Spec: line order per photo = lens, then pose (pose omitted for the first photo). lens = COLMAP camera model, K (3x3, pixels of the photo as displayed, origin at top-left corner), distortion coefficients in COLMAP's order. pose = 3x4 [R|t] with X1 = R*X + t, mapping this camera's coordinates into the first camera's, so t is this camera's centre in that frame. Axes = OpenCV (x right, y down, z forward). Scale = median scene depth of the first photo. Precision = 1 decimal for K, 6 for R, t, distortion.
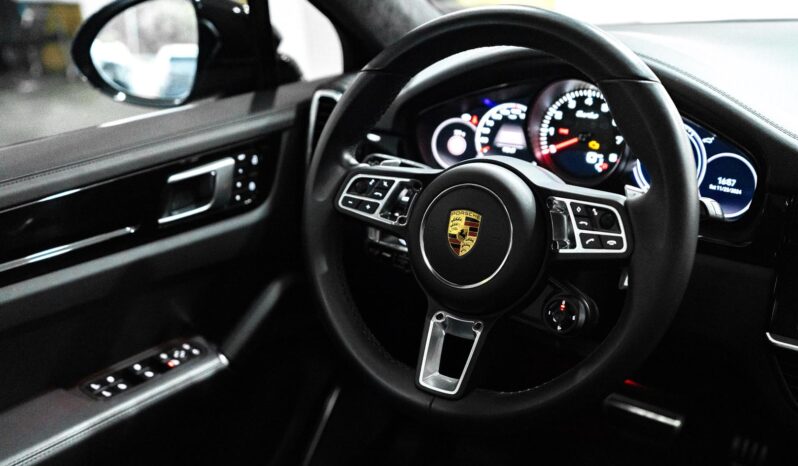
lens RADIAL K [[764.8, 0, 399.0], [0, 764.8, 233.0], [0, 0, 1]] dist [0.021268, 0.002681]
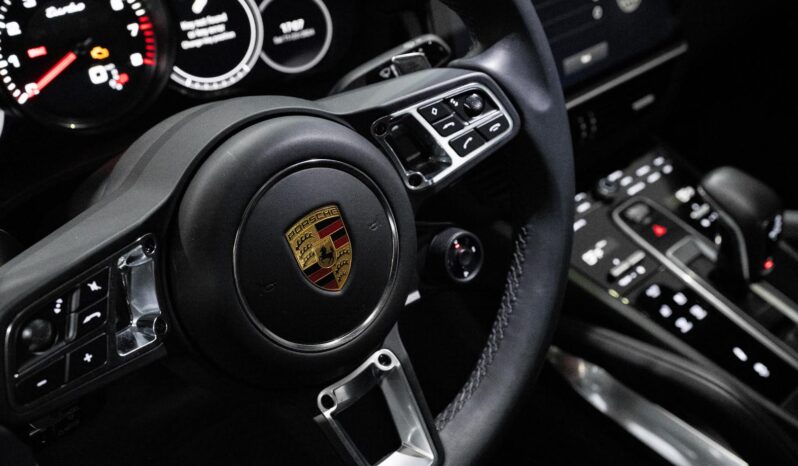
lens RADIAL K [[740.7, 0, 403.7], [0, 740.7, 234.1], [0, 0, 1]] dist [0.007484, 0.000269]
pose [[0.210712, -0.552447, 0.806475, -0.283677], [0.365774, 0.809626, 0.459038, -0.204677], [-0.906537, 0.198264, 0.372669, 0.667800]]
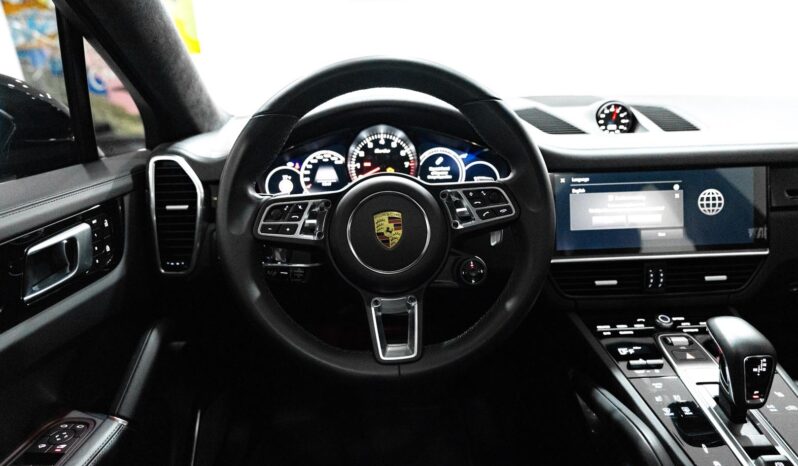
lens RADIAL K [[439.7, 0, 397.4], [0, 439.7, 232.0], [0, 0, 1]] dist [-0.003683, 0.000193]
pose [[0.784717, -0.176498, 0.594194, -0.297689], [0.220642, 0.975353, -0.001673, 0.006952], [-0.579254, 0.132417, 0.804320, 0.364954]]
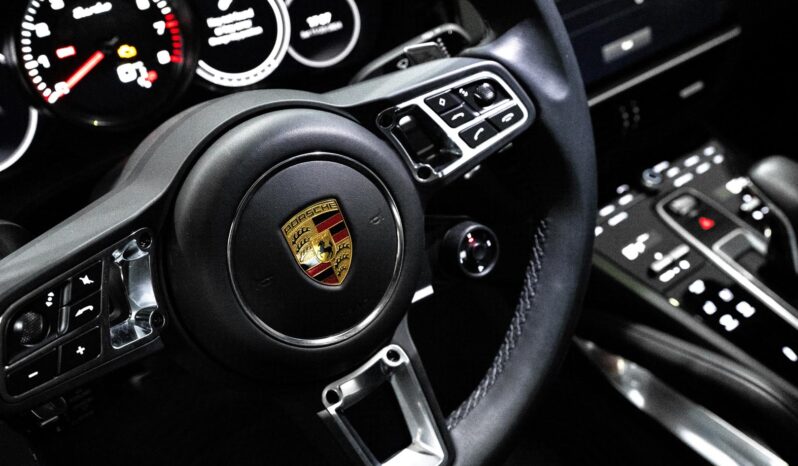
lens RADIAL K [[740.7, 0, 403.7], [0, 740.7, 234.1], [0, 0, 1]] dist [0.007484, 0.000269]
pose [[0.283986, -0.559151, 0.778911, -0.265382], [0.409880, 0.805185, 0.428573, -0.183051], [-0.866805, 0.197551, 0.457846, 0.632859]]
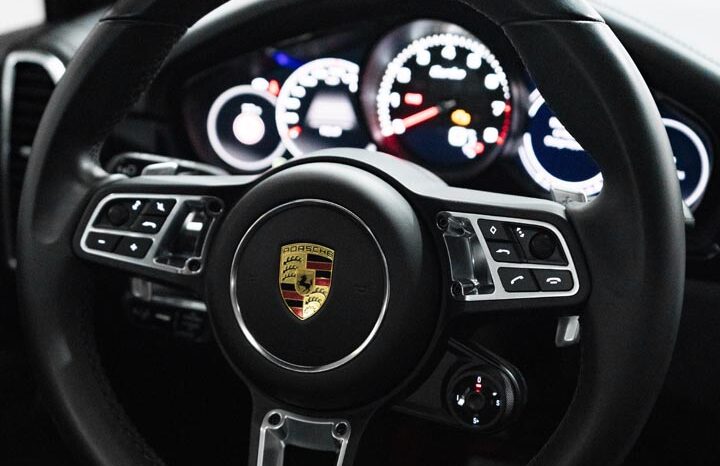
lens RADIAL K [[1025.8, 0, 360.0], [0, 1025.8, 233.0], [0, 0, 1]] dist [0.020955, -0.072022]
pose [[0.967890, -0.086818, 0.235907, -0.056036], [0.084975, 0.996221, 0.017991, -0.043581], [-0.236577, 0.002633, 0.971609, 0.176350]]
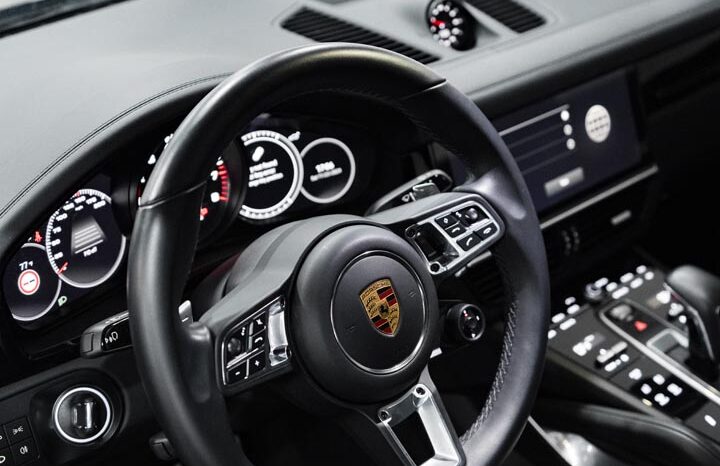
lens RADIAL K [[1025.8, 0, 360.0], [0, 1025.8, 233.0], [0, 0, 1]] dist [0.020955, -0.072022]
pose [[0.205305, -0.396562, 0.894756, -0.806577], [0.405630, 0.866491, 0.290961, -0.368810], [-0.890682, 0.303204, 0.338752, 0.542546]]
